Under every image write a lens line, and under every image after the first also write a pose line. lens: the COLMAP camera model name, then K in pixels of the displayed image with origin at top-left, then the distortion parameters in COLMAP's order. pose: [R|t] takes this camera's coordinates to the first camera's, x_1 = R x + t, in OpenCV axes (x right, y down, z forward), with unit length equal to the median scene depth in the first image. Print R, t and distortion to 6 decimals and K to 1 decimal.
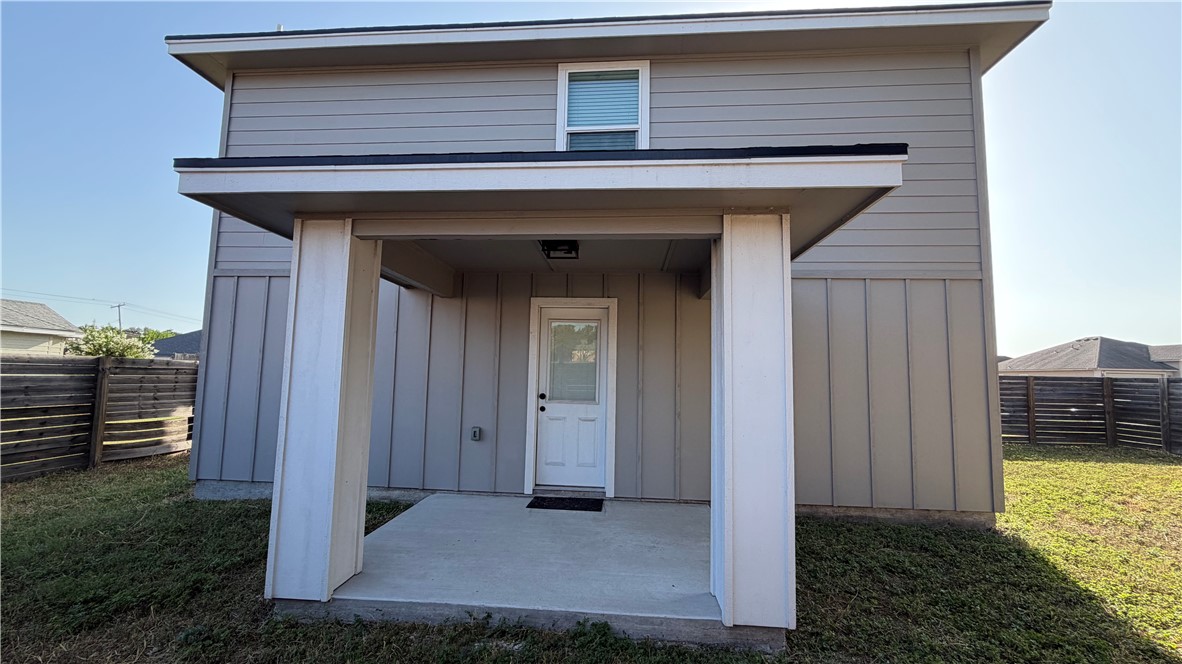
lens RADIAL K [[473.0, 0, 590.5], [0, 473.0, 331.5], [0, 0, 1]] dist [0.003459, 0.000065]
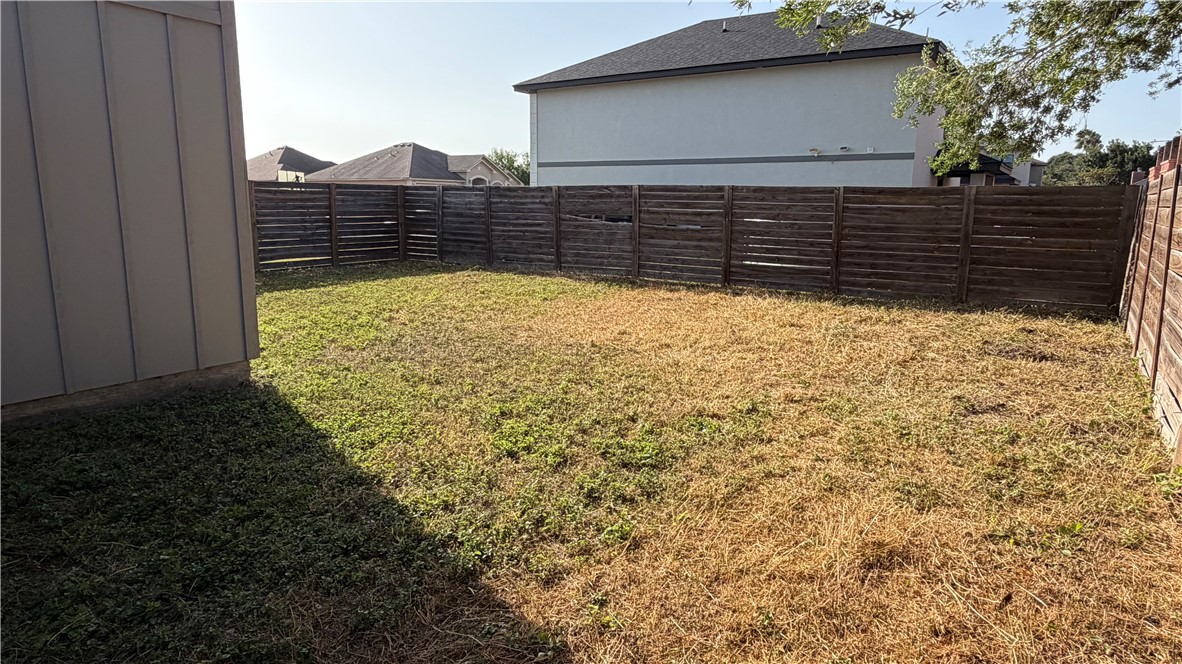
lens RADIAL K [[716.2, 0, 592.1], [0, 716.2, 334.7], [0, 0, 1]] dist [0.003203, 0.000028]
pose [[0.491263, -0.174306, 0.853392, 0.157645], [-0.083621, 0.965808, 0.245404, 0.018236], [-0.866988, -0.191920, 0.459890, 0.013451]]
